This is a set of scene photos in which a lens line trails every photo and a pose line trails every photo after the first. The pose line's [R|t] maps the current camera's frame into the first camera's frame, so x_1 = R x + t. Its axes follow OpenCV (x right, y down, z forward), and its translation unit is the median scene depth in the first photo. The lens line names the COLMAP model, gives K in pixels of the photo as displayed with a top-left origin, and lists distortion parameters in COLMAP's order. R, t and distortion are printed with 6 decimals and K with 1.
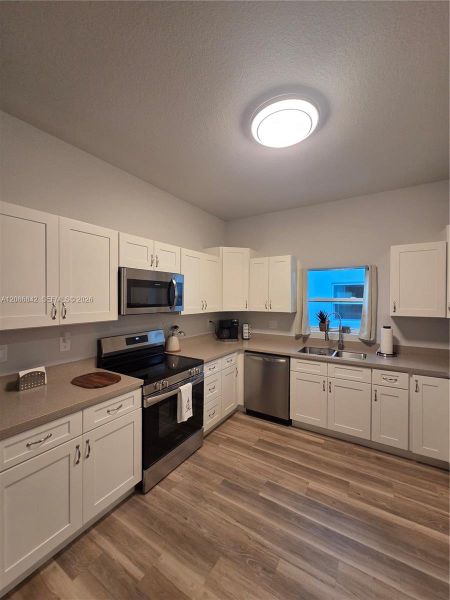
lens RADIAL K [[240.8, 0, 225.8], [0, 240.8, 300.6], [0, 0, 1]] dist [-0.000264, -0.000357]
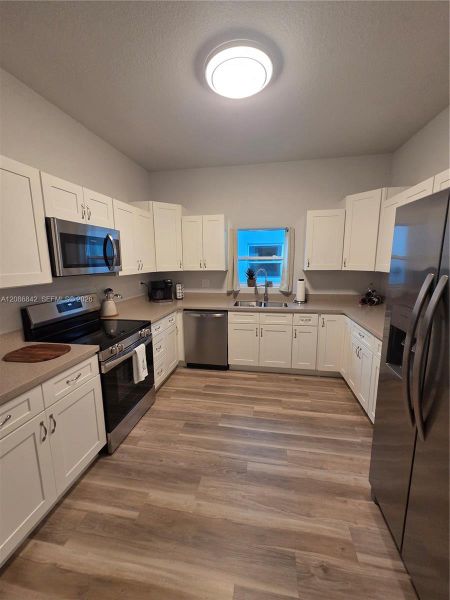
lens RADIAL K [[240.8, 0, 226.7], [0, 240.8, 300.0], [0, 0, 1]] dist [-0.000264, -0.000357]
pose [[0.930464, -0.073572, 0.358921, -0.175574], [0.017964, 0.987614, 0.155870, 0.018369], [-0.365943, -0.138584, 0.920261, -0.006873]]
